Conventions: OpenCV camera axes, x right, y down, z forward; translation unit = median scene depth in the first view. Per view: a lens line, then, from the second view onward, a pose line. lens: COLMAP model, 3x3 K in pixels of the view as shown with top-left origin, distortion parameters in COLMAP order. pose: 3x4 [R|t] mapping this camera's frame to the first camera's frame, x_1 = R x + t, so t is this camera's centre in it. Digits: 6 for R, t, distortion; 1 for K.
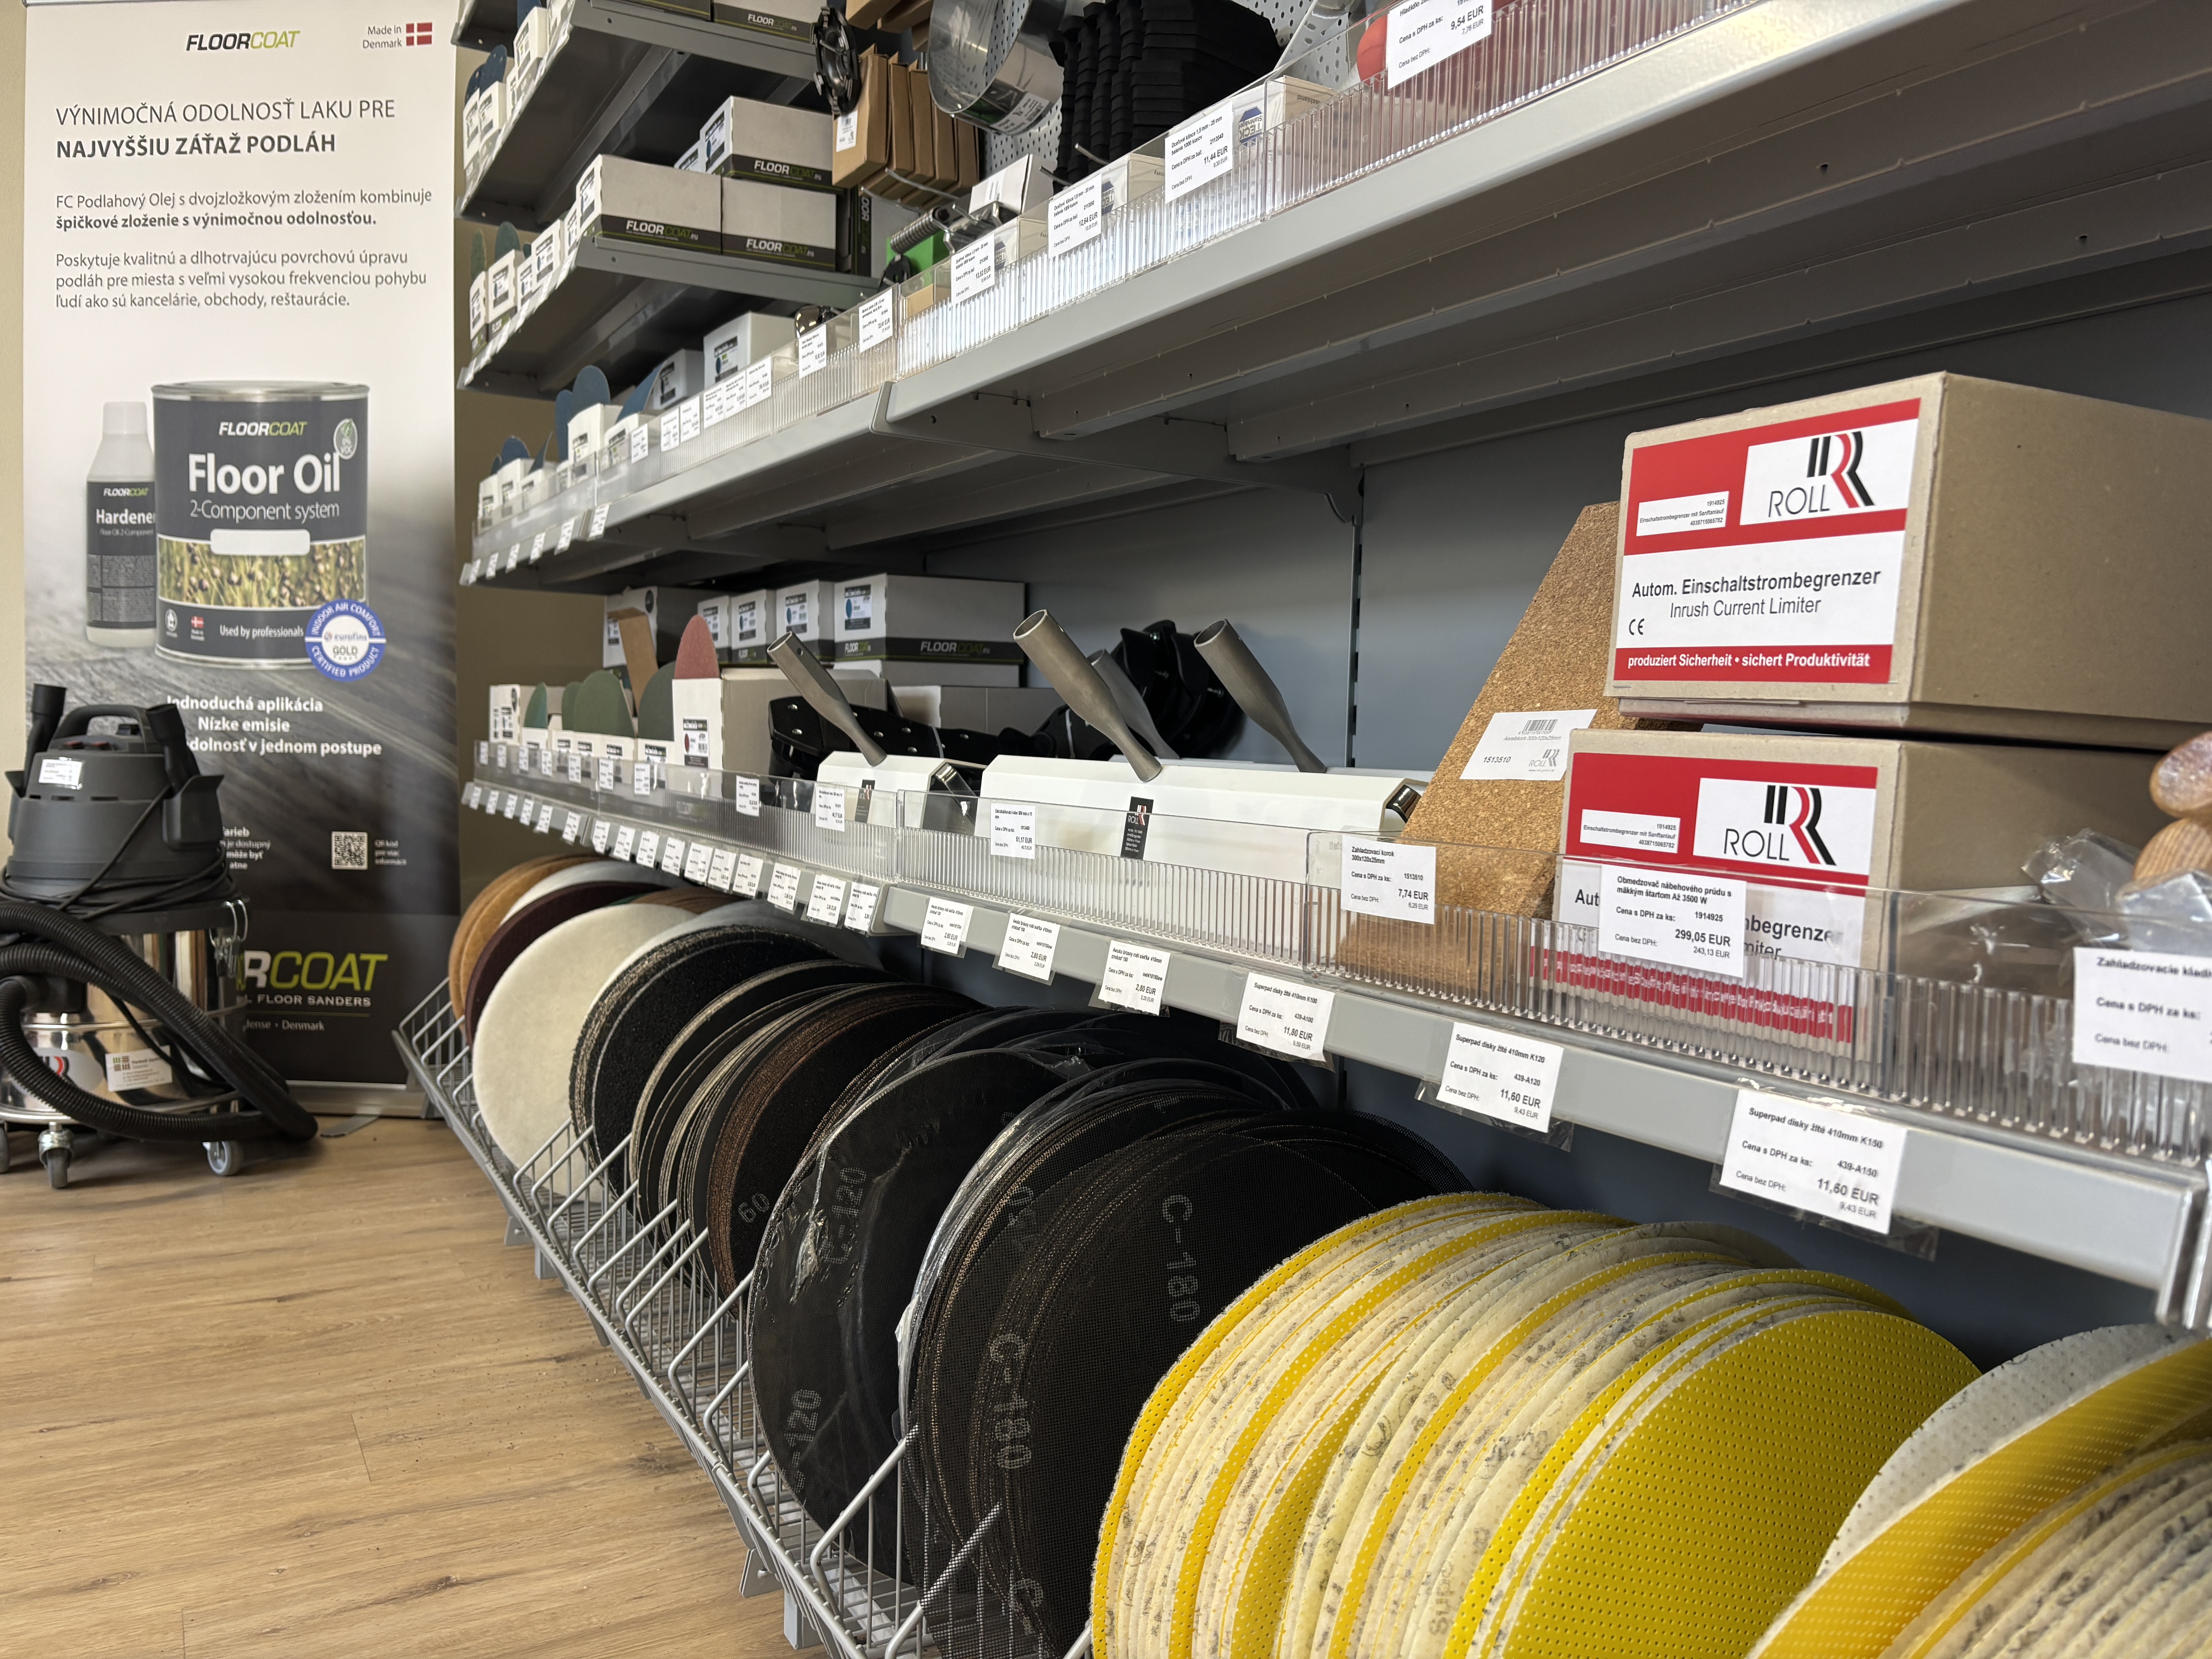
lens RADIAL K [[1677.3, 0, 1097.8], [0, 1677.3, 837.1], [0, 0, 1]] dist [0.051356, -0.048841]
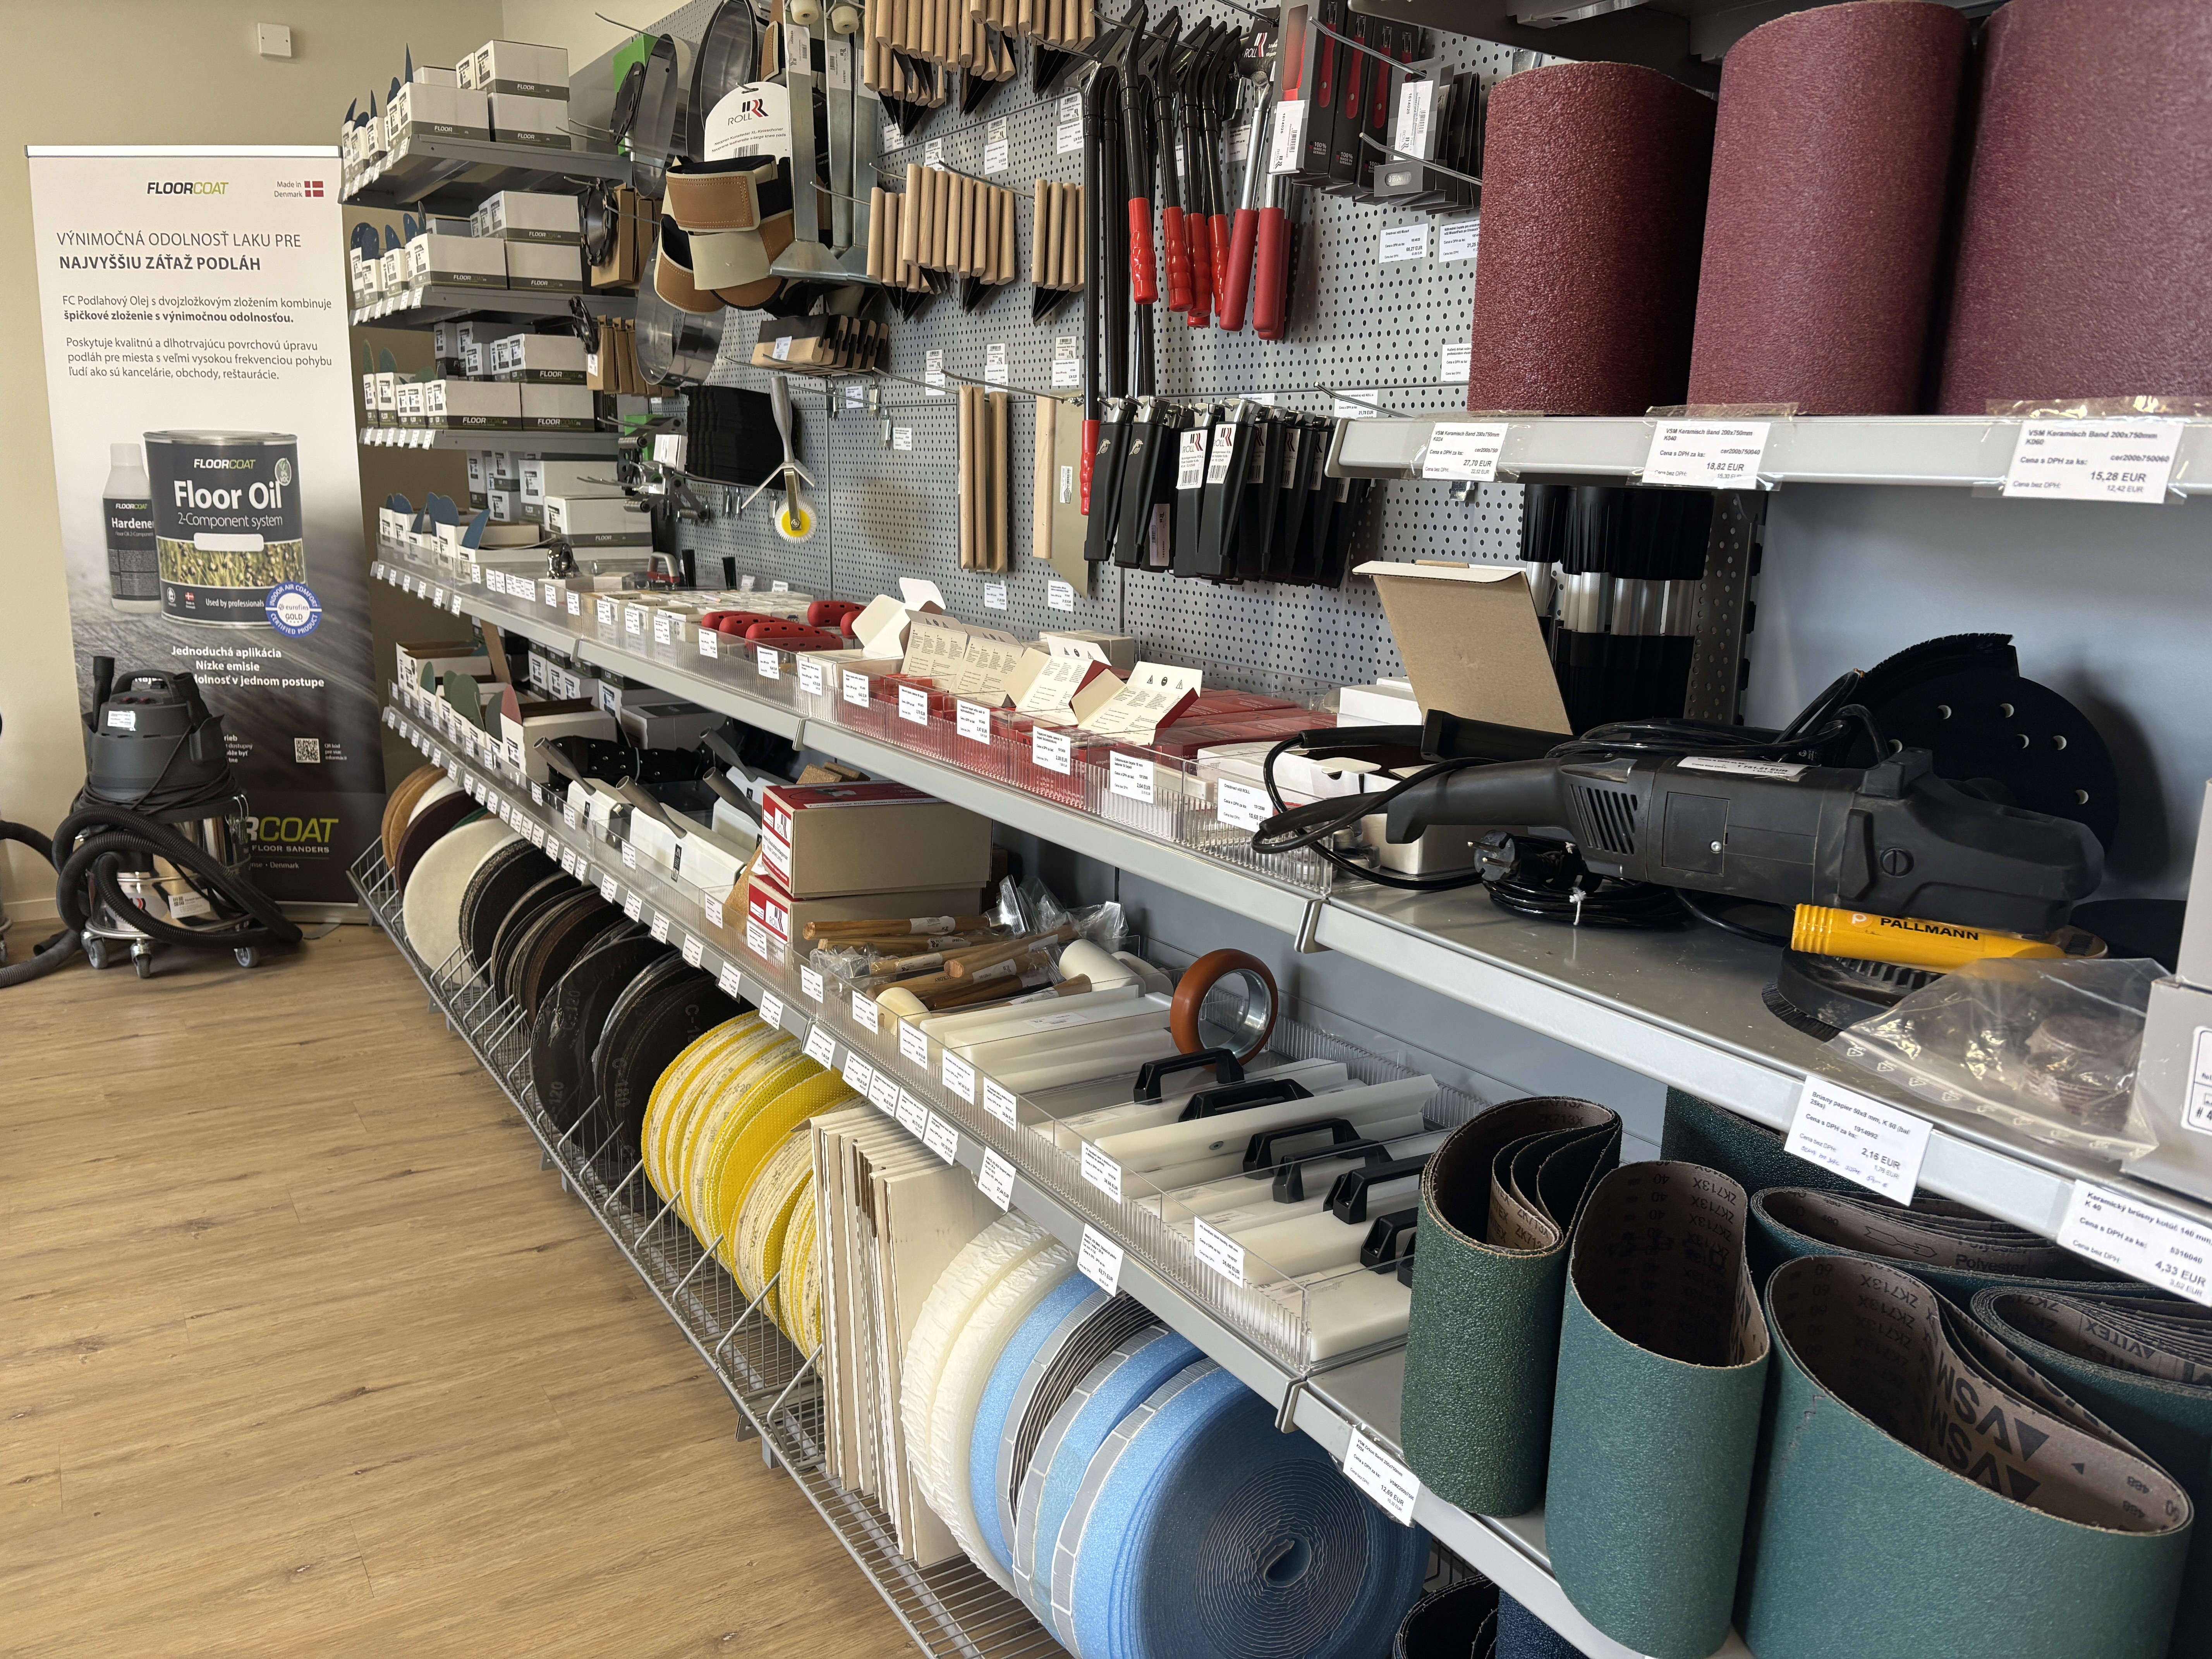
lens RADIAL K [[1677.3, 0, 1104.4], [0, 1677.3, 826.4], [0, 0, 1]] dist [0.051356, -0.048841]
pose [[0.998922, -0.010705, 0.045168, 0.196446], [0.003620, 0.988045, 0.154121, -0.155968], [-0.046278, -0.153791, 0.987019, -0.528324]]
